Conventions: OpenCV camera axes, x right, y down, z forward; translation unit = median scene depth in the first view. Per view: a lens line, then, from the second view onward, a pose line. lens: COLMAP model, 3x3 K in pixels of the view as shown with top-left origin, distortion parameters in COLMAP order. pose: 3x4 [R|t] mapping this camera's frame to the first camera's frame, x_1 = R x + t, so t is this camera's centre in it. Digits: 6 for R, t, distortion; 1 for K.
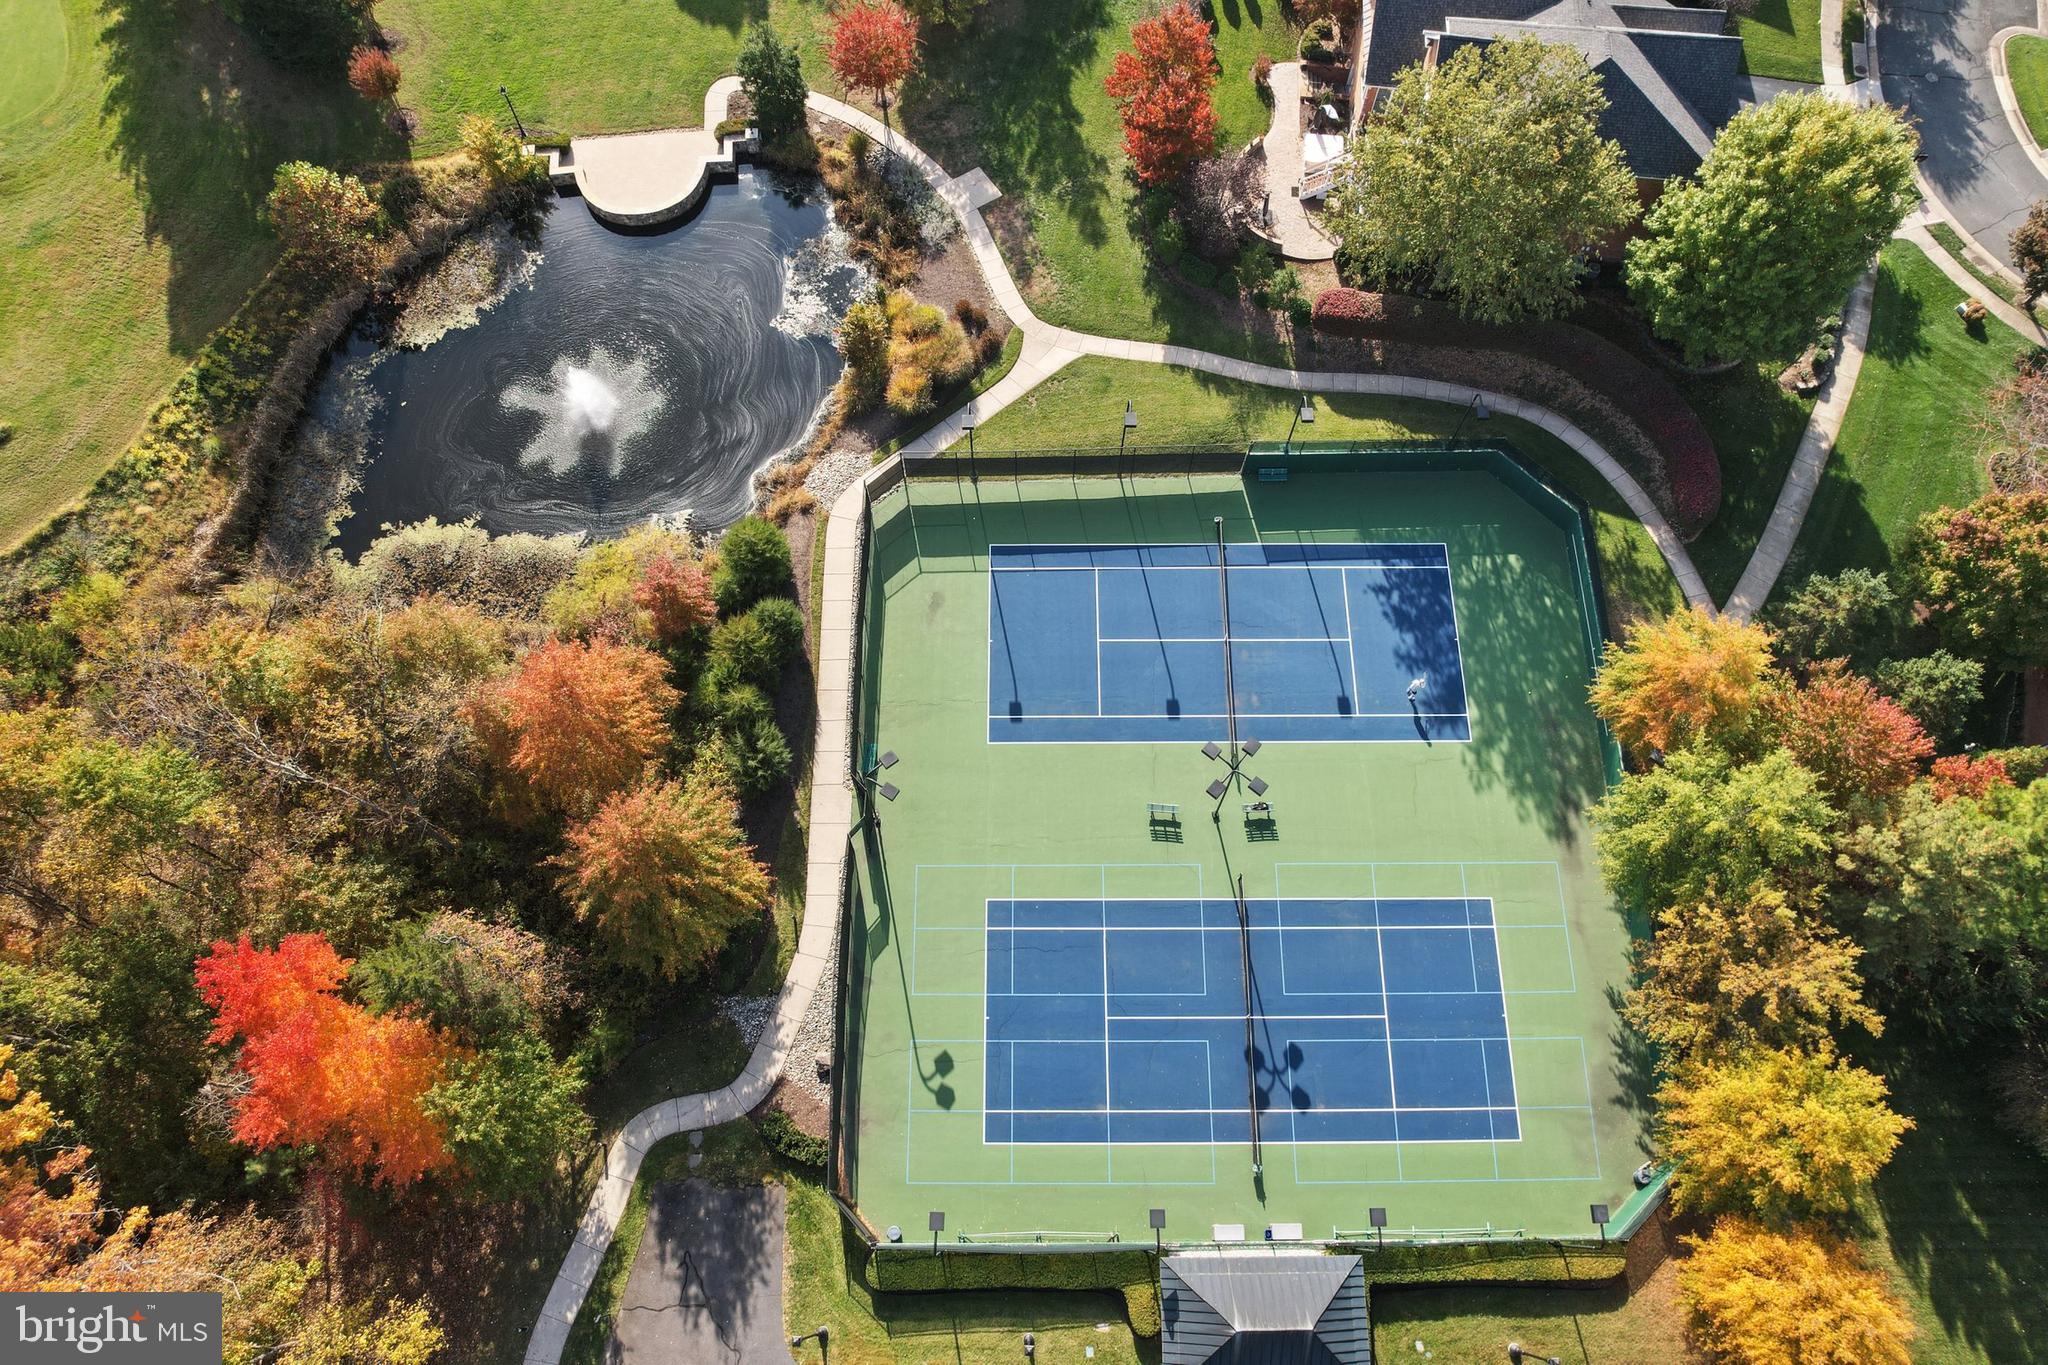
lens RADIAL K [[1317.9, 0, 1028.5], [0, 1317.9, 694.2], [0, 0, 1]] dist [-0.080120, 0.070536]
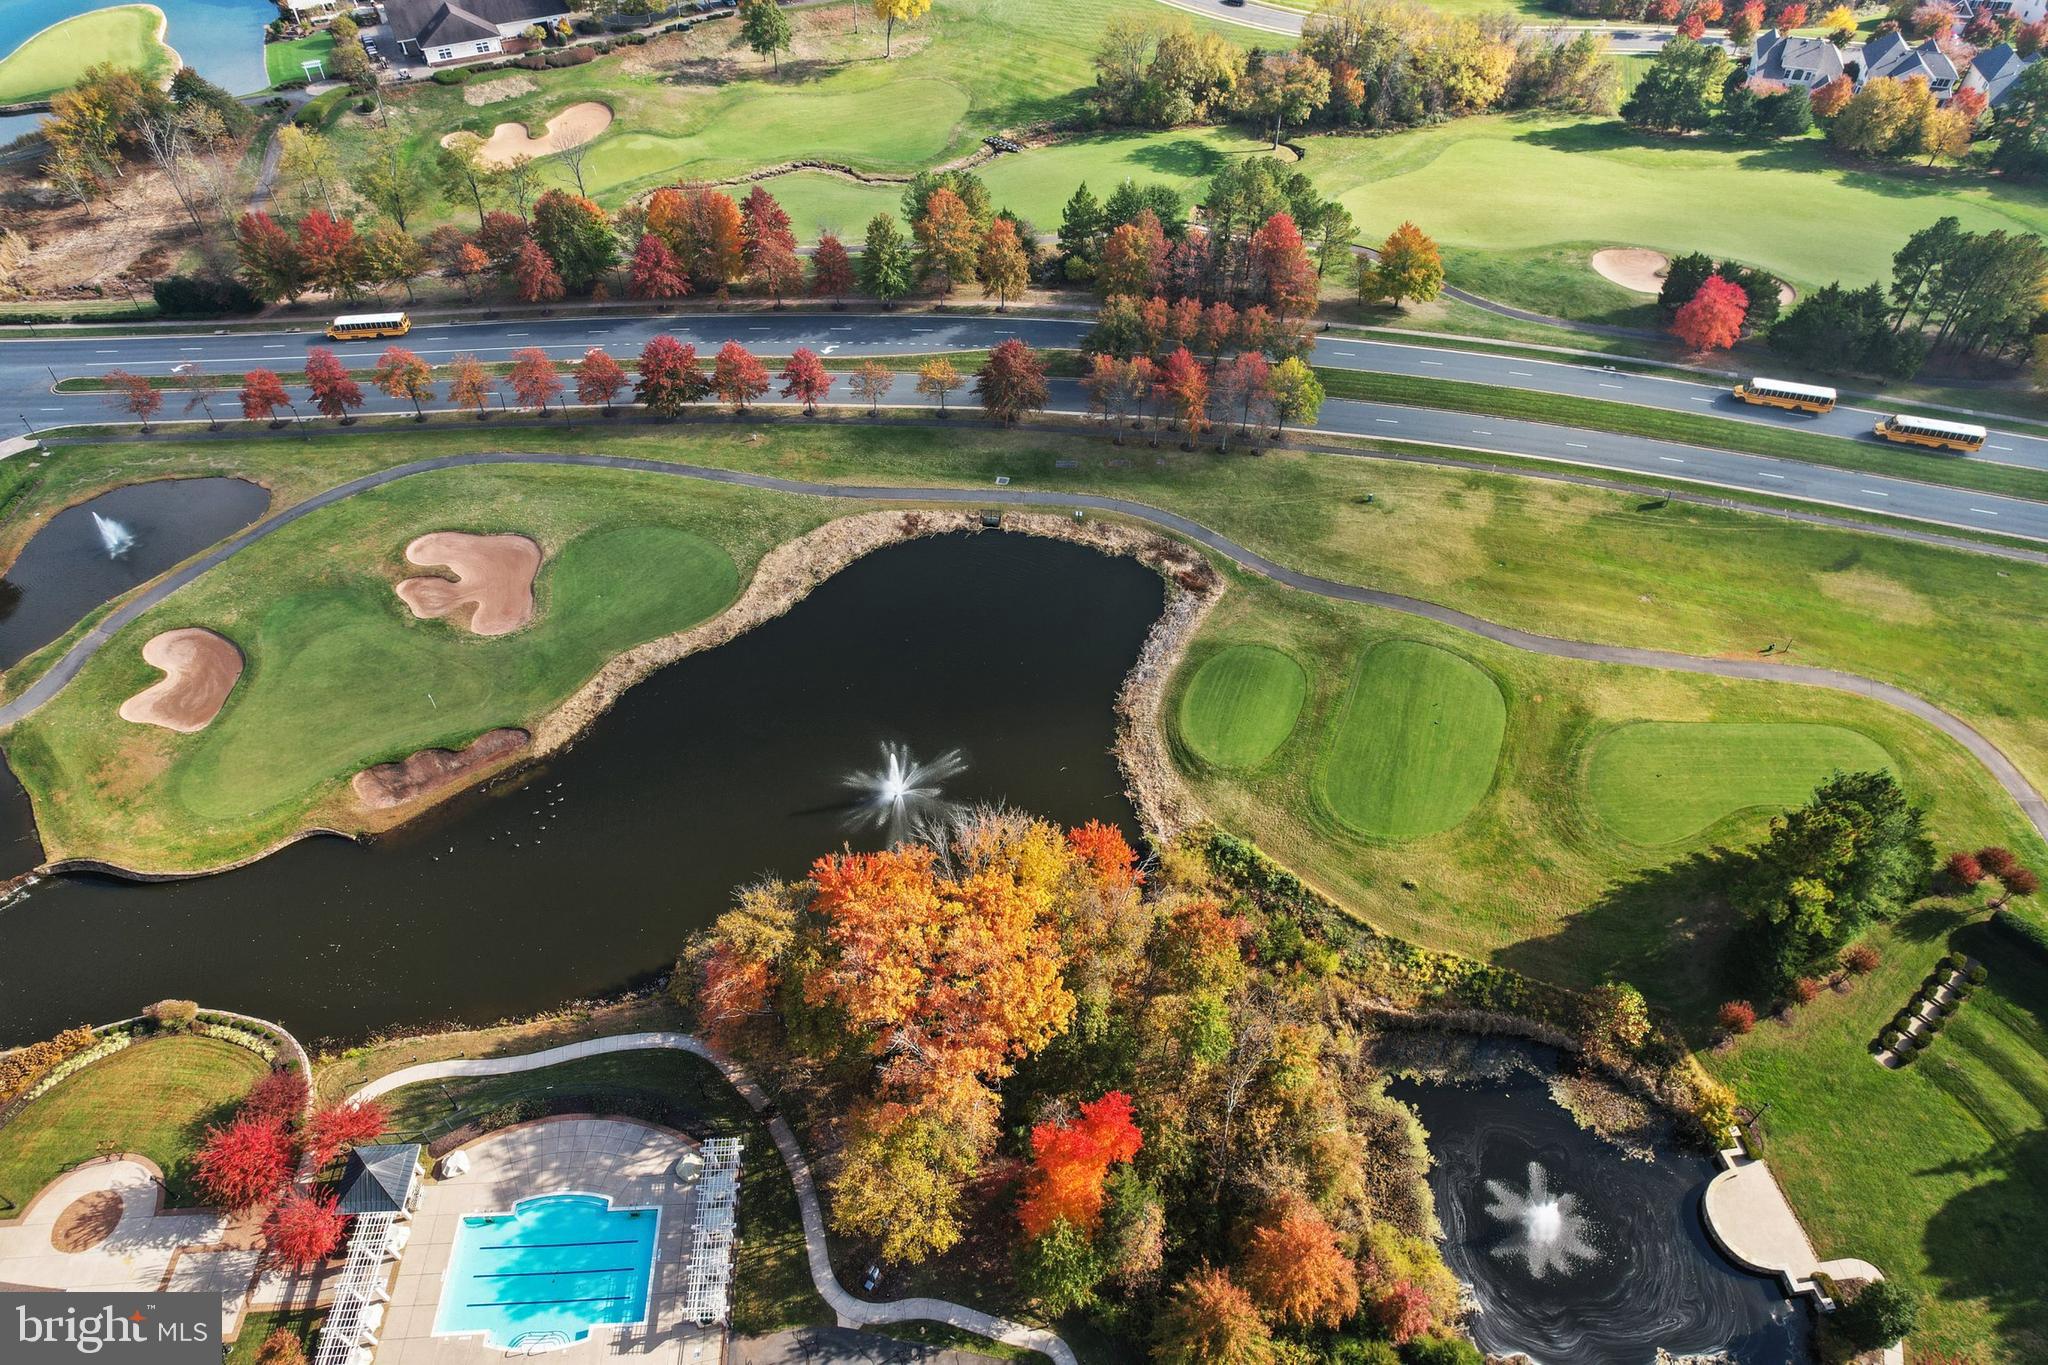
lens RADIAL K [[1317.9, 0, 1020.6], [0, 1317.9, 696.7], [0, 0, 1]] dist [-0.080120, 0.070536]
pose [[0.053630, 0.719031, -0.692906, 0.218778], [-0.927553, 0.292864, 0.232114, -0.217253], [0.369824, 0.630258, 0.682645, -0.586215]]
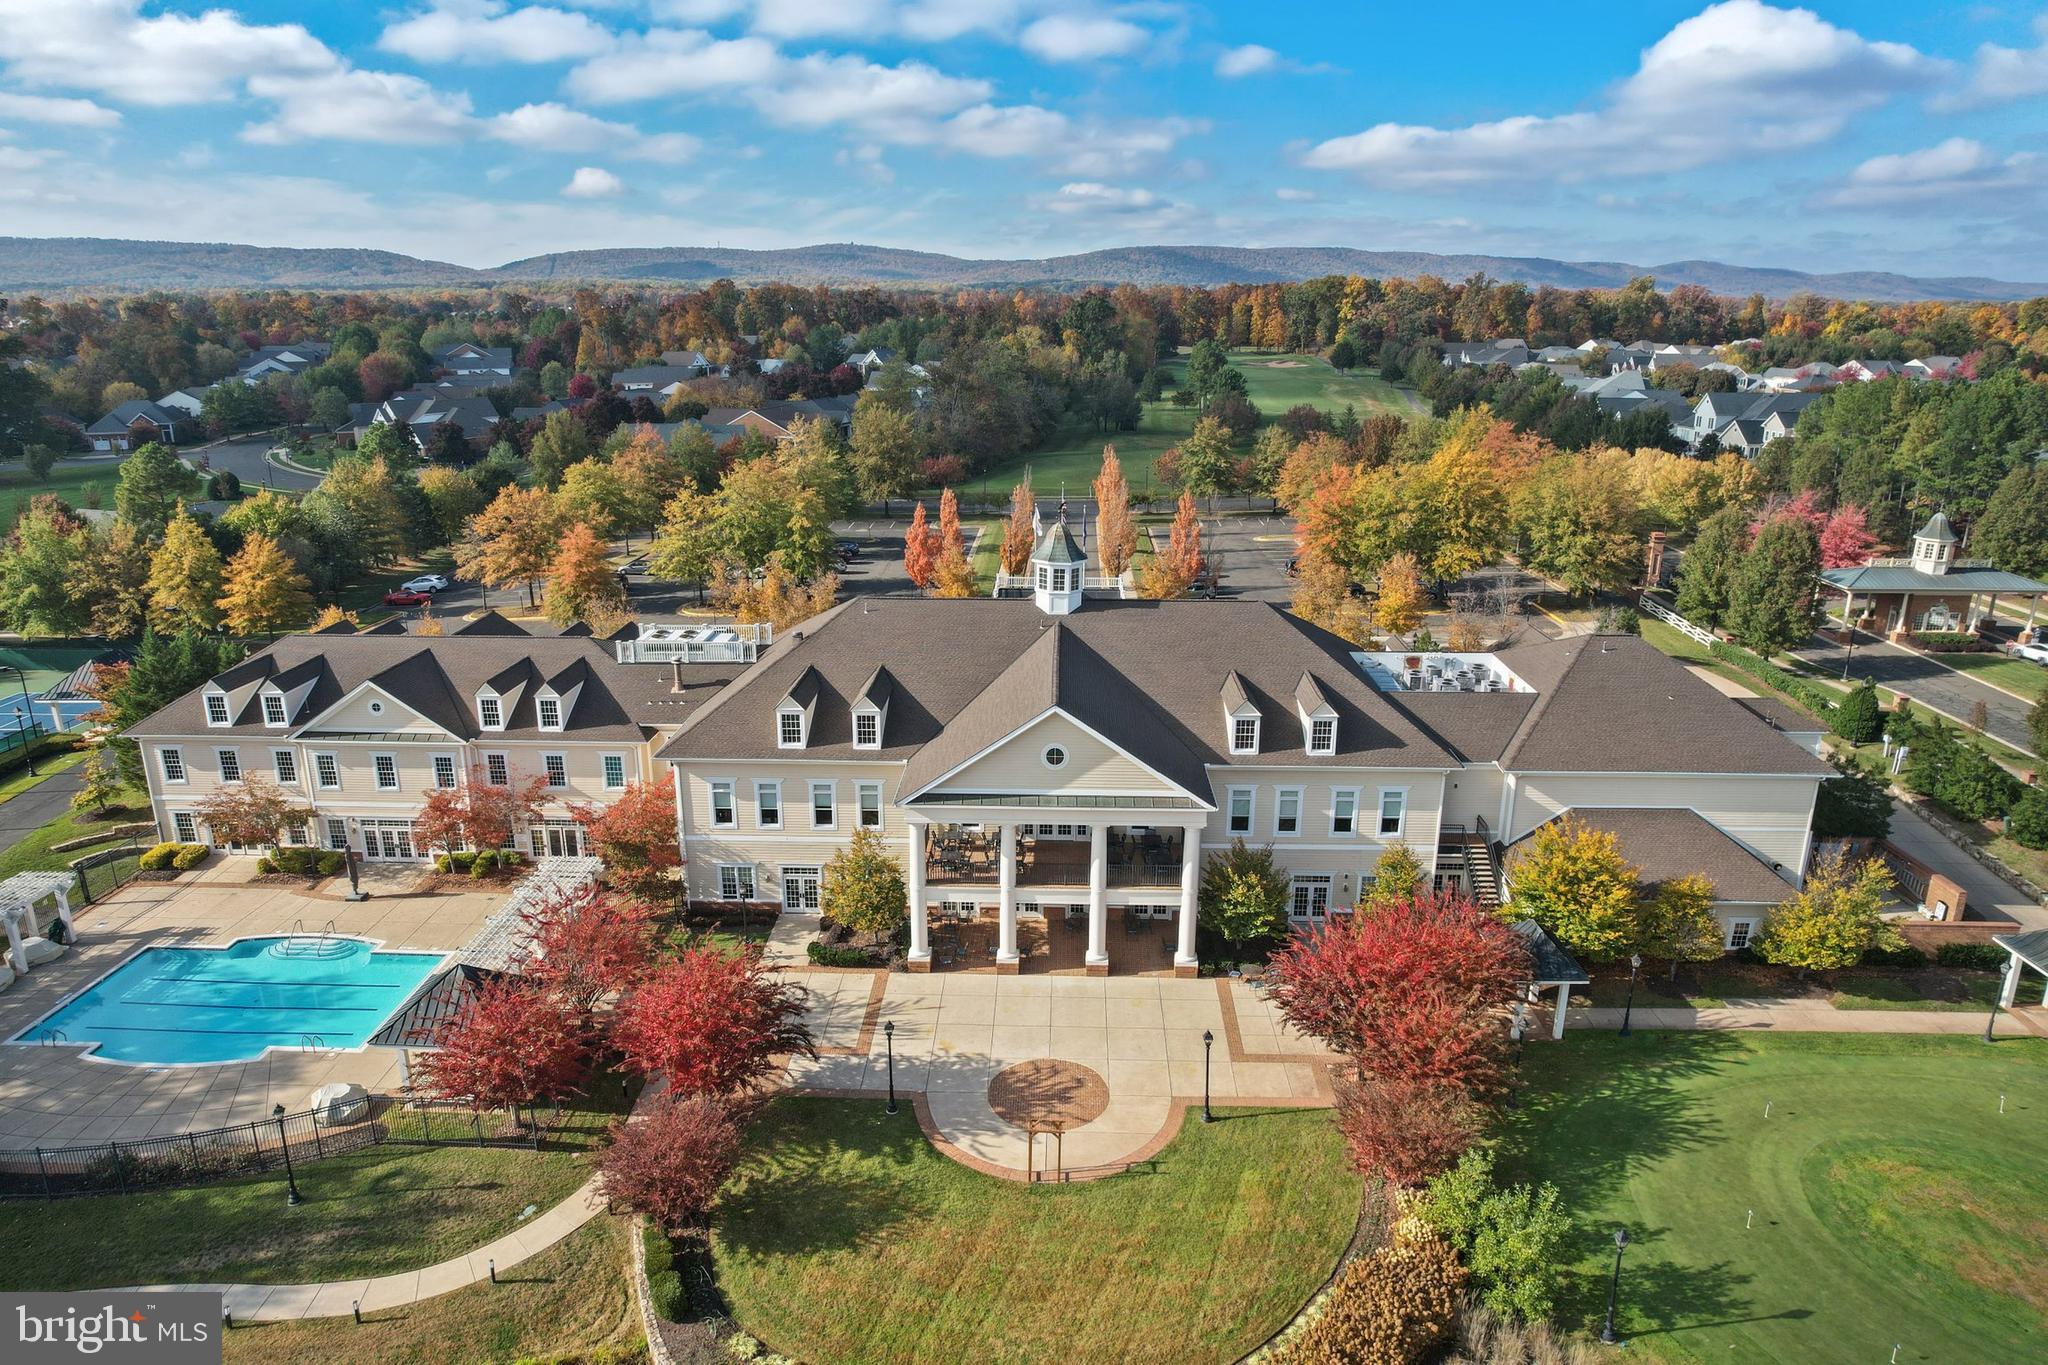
lens RADIAL K [[1317.9, 0, 1036.3], [0, 1317.9, 698.7], [0, 0, 1]] dist [-0.080120, 0.070536]
pose [[0.033785, -0.291810, 0.955879, -1.210435], [0.930718, 0.357691, 0.076300, 1.251611], [-0.364175, 0.887076, 0.283678, 0.024521]]
